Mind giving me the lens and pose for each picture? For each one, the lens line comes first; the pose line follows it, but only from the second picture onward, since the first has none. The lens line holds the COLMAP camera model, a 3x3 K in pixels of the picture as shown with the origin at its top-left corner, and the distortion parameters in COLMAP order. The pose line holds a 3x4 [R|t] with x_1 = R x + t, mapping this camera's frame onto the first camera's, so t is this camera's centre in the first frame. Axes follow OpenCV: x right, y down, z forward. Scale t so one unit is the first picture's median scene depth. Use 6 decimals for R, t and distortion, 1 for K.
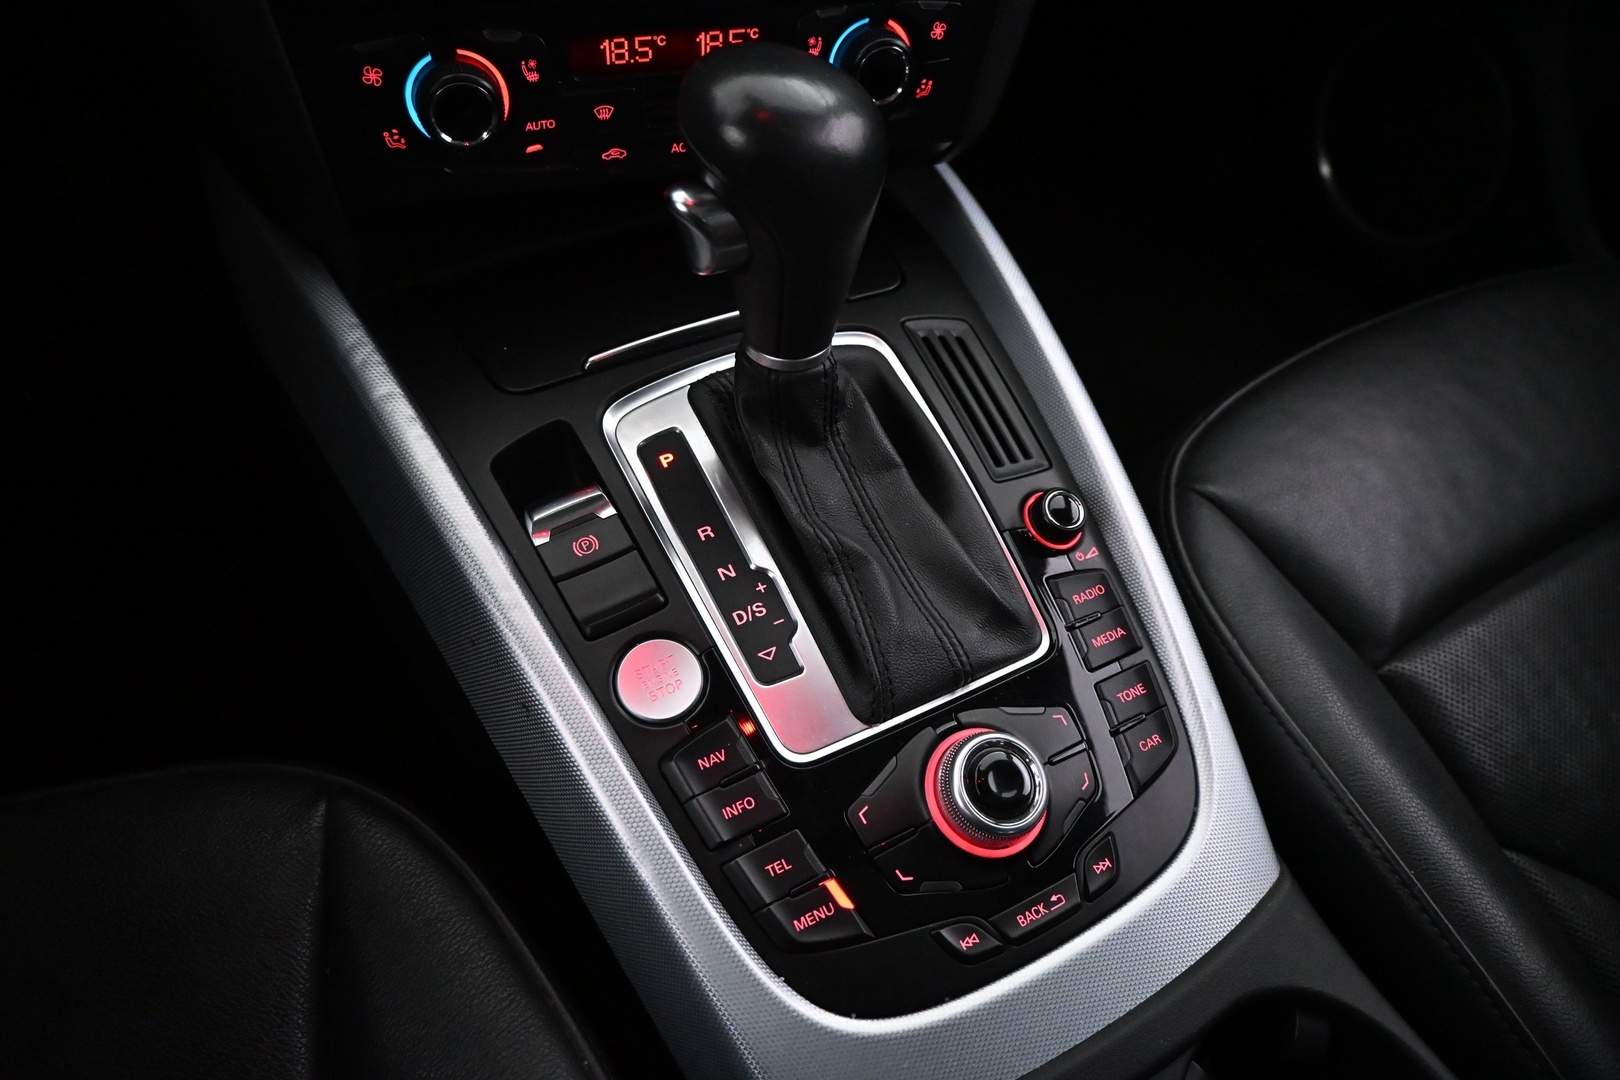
lens RADIAL K [[1094.3, 0, 812.2], [0, 1094.3, 529.8], [0, 0, 1]] dist [-0.001766, -0.000101]
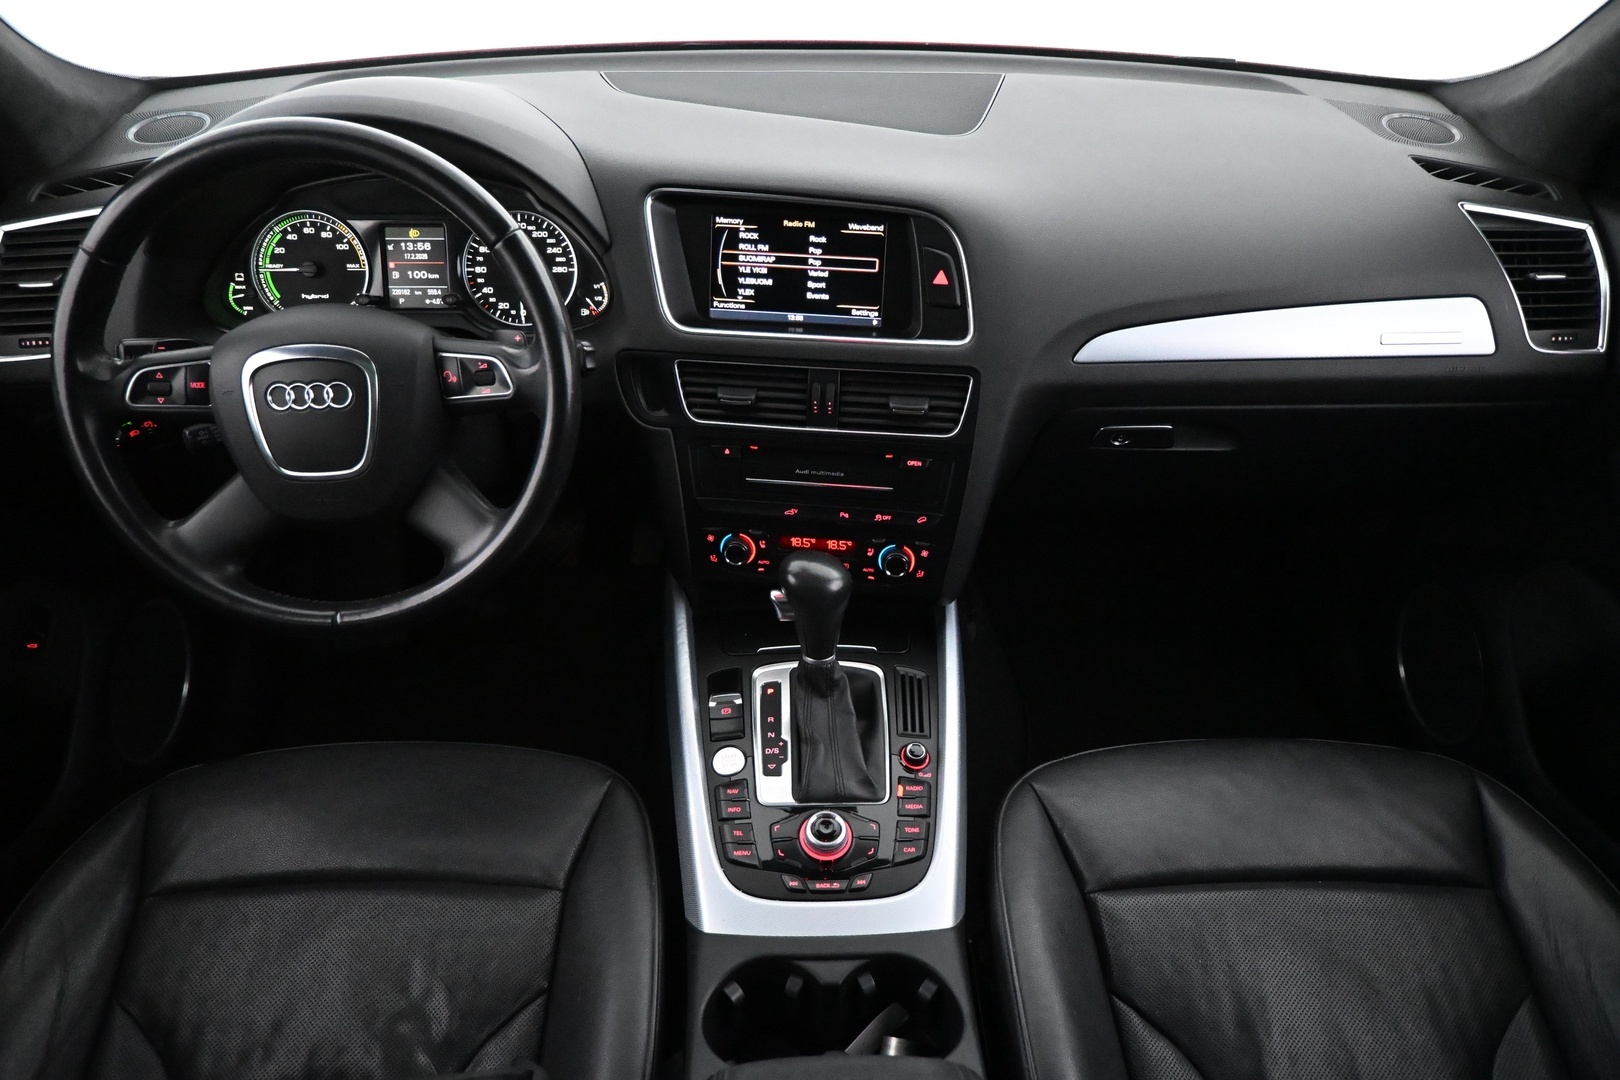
lens RADIAL K [[1094.3, 0, 799.0], [0, 1094.3, 528.9], [0, 0, 1]] dist [-0.001766, -0.000101]
pose [[0.880254, 0.159984, -0.446719, 1.035585], [-0.301930, 0.915113, -0.267220, 0.259198], [0.366047, 0.370099, 0.853836, -1.334057]]
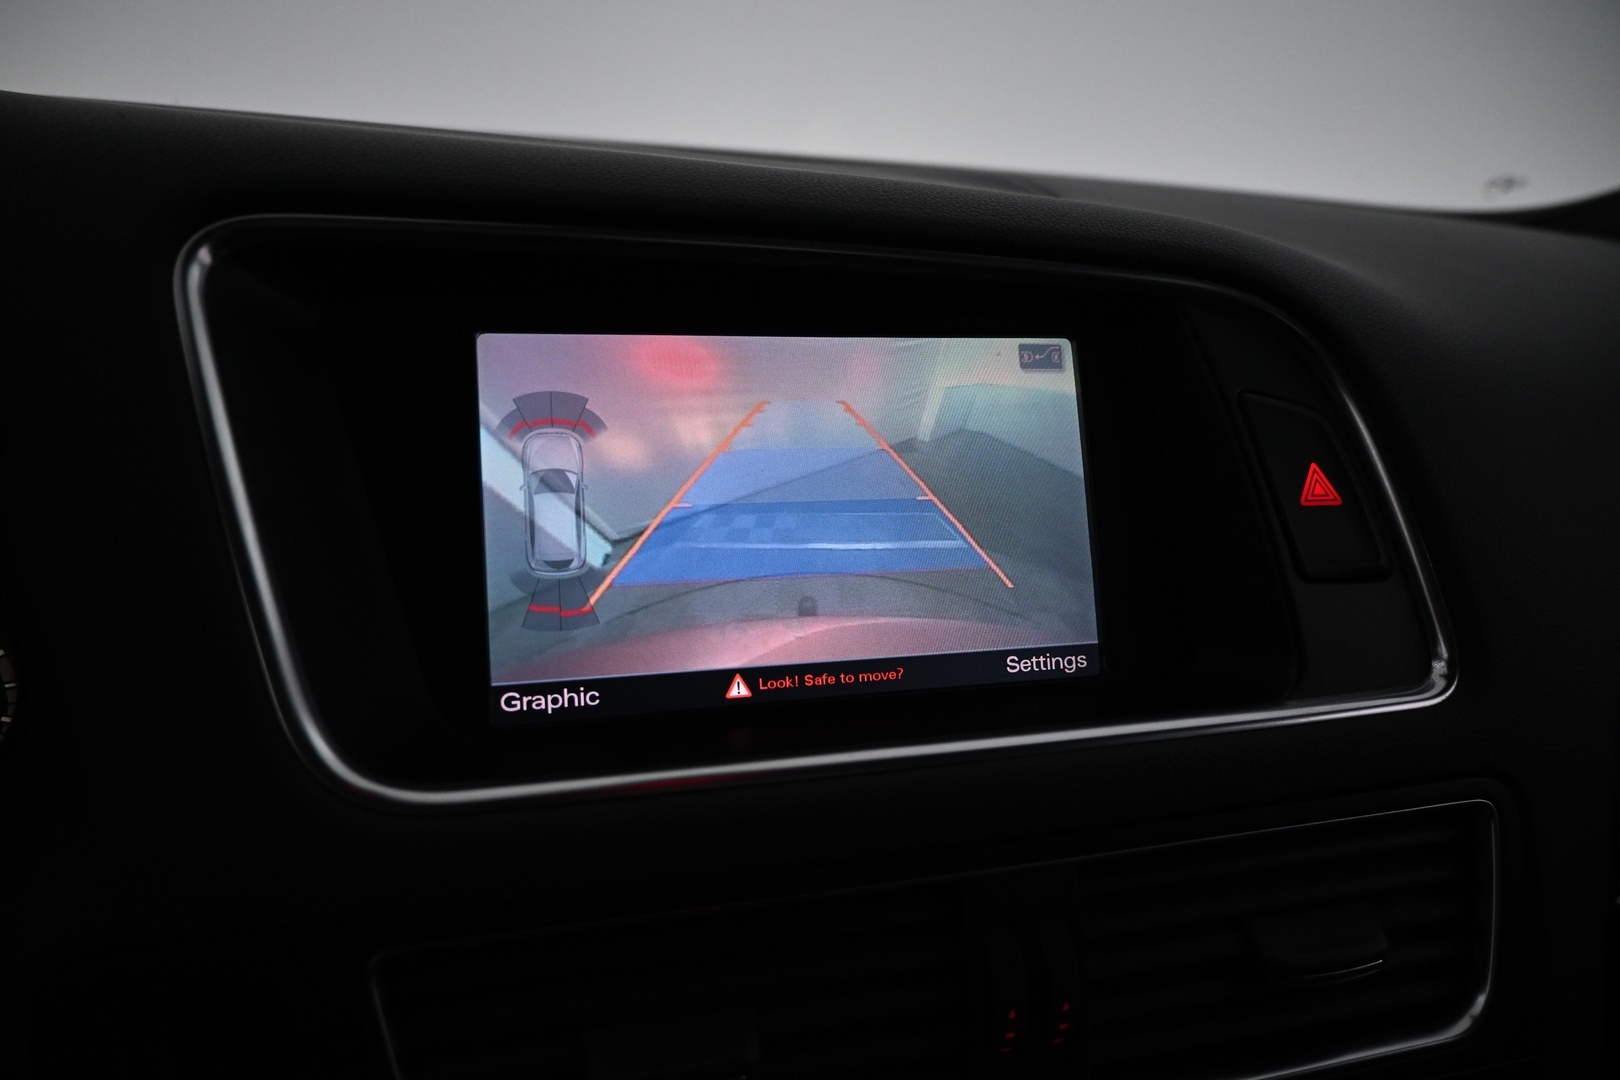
lens RADIAL K [[1094.3, 0, 807.7], [0, 1094.3, 538.0], [0, 0, 1]] dist [-0.001766, -0.000101]
pose [[0.992817, -0.063031, -0.101690, -0.165880], [-0.011342, 0.796551, -0.604465, -0.553266], [0.119101, 0.601277, 0.790115, 0.106077]]
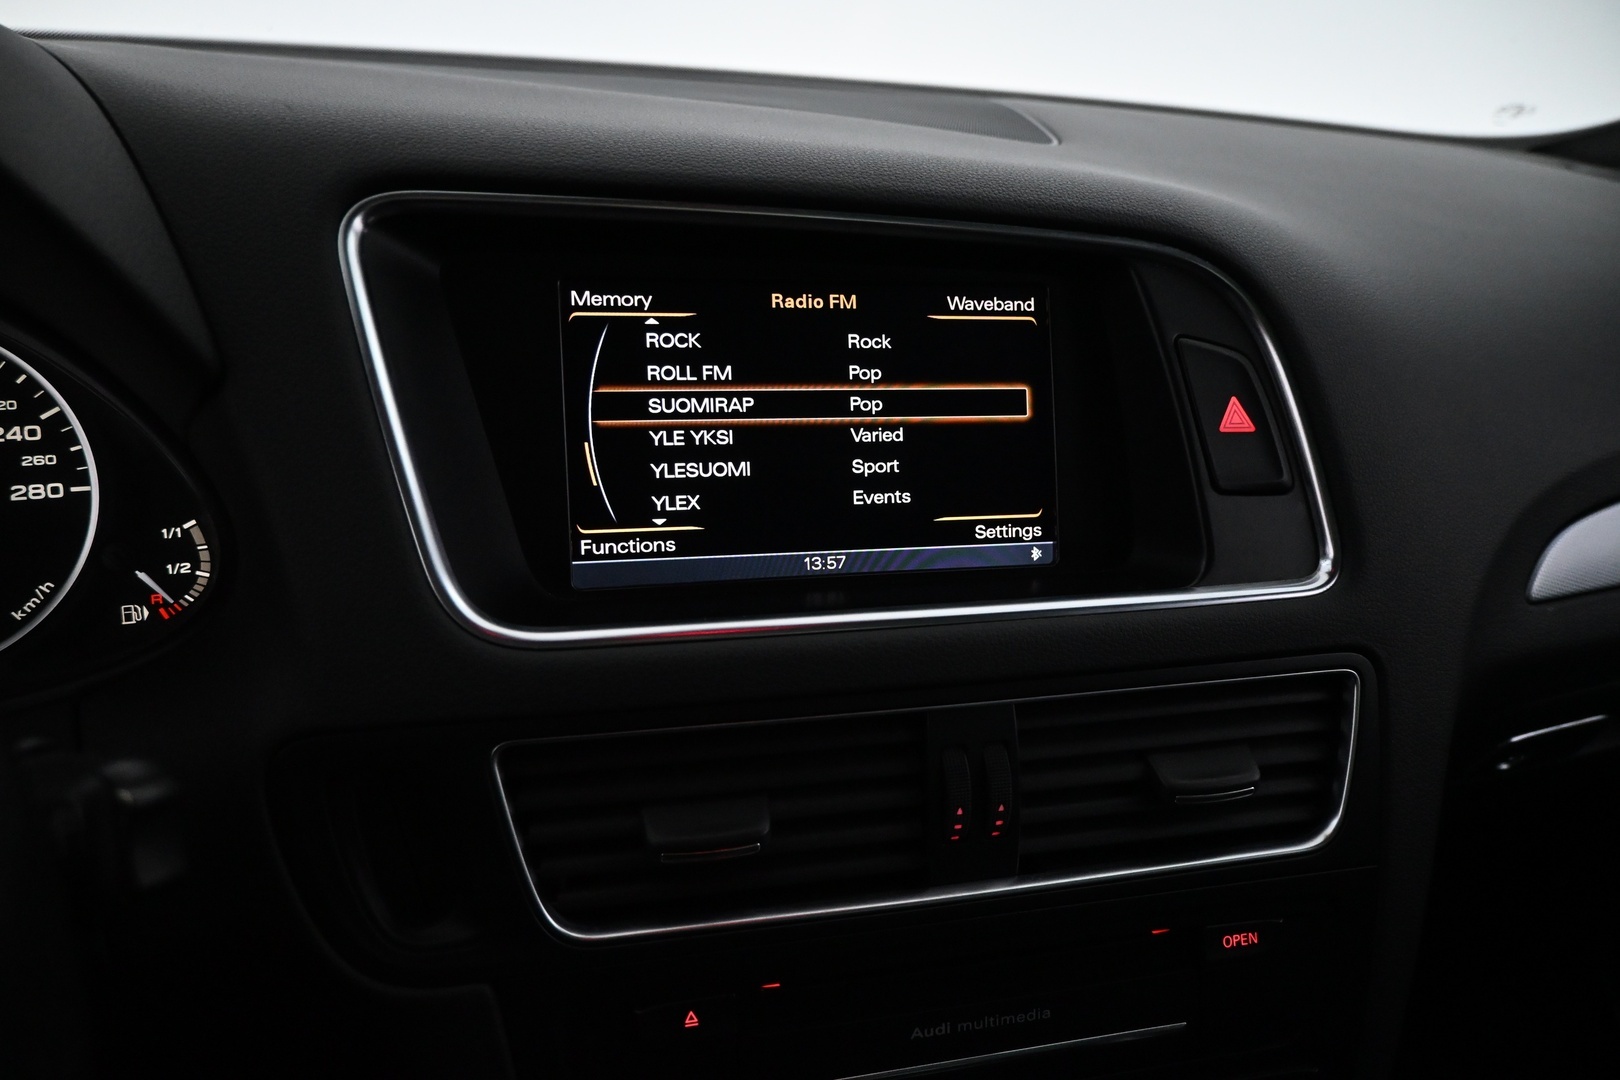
lens RADIAL K [[1094.3, 0, 804.3], [0, 1094.3, 535.5], [0, 0, 1]] dist [-0.001766, -0.000101]
pose [[0.989710, -0.026806, -0.140556, -0.125682], [-0.051351, 0.850323, -0.523750, -0.451707], [0.133557, 0.525578, 0.840196, -0.051080]]
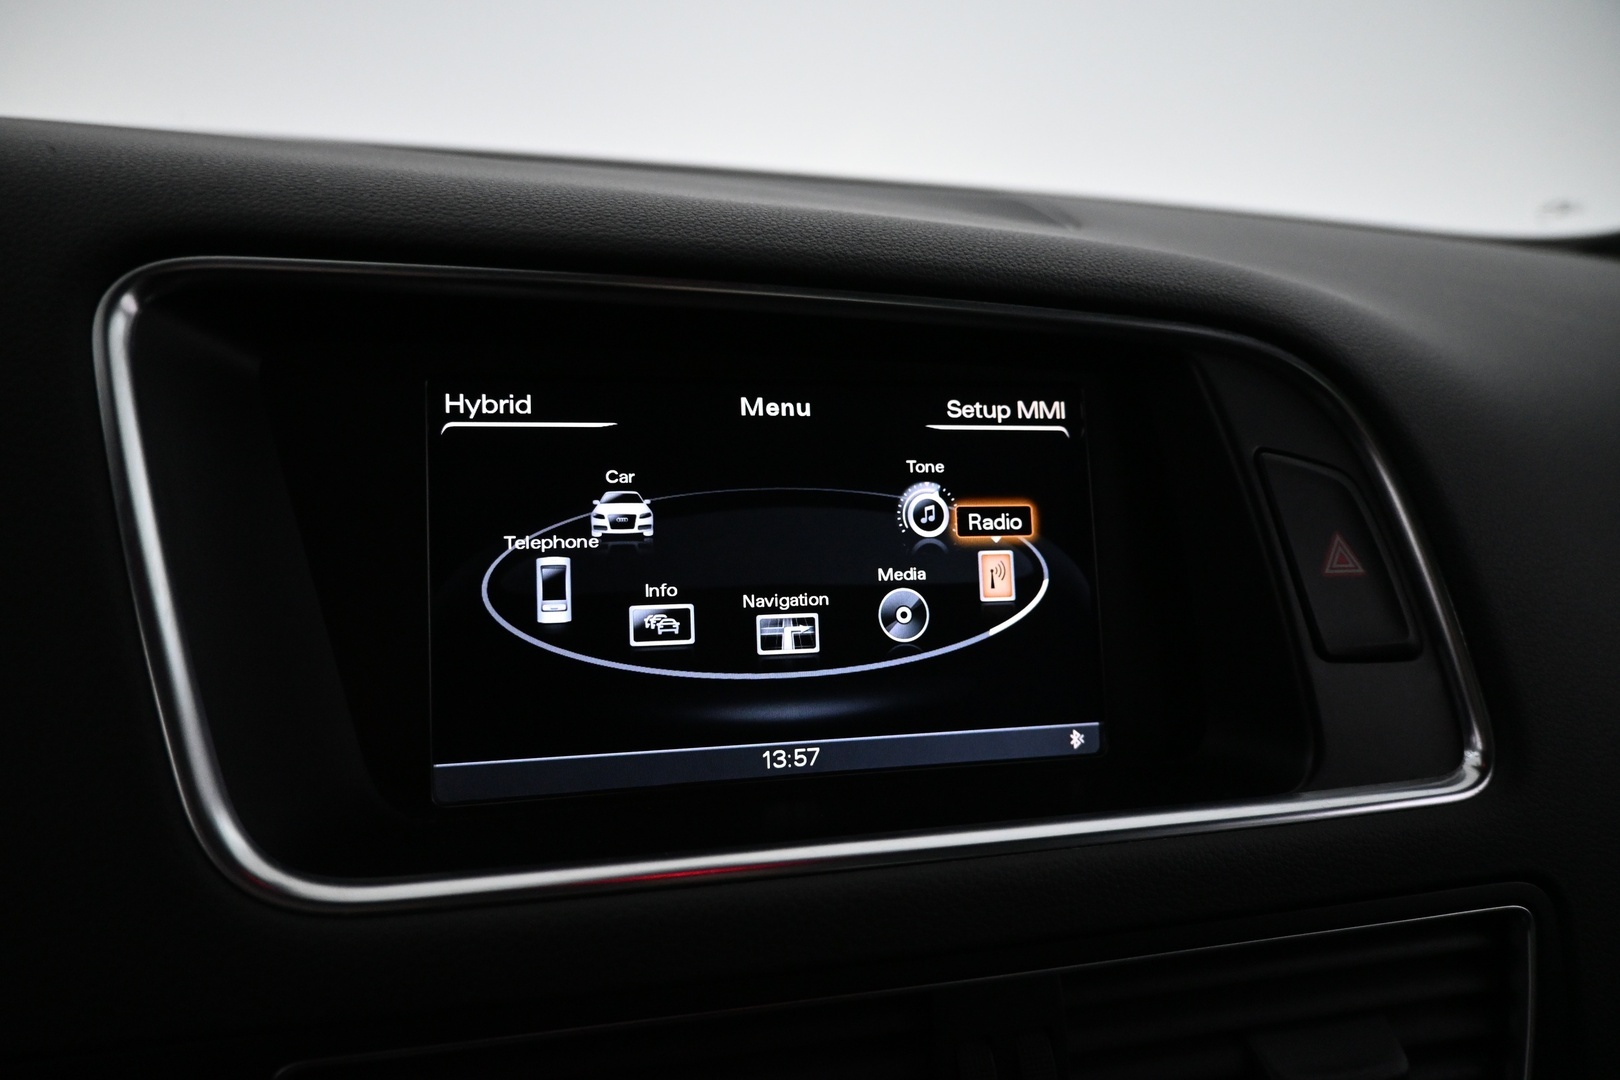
lens RADIAL K [[1094.3, 0, 812.6], [0, 1094.3, 533.9], [0, 0, 1]] dist [-0.001766, -0.000101]
pose [[0.989863, -0.044890, -0.134742, -0.128426], [-0.046466, 0.794158, -0.605932, -0.617165], [0.134206, 0.606051, 0.784022, 0.126676]]
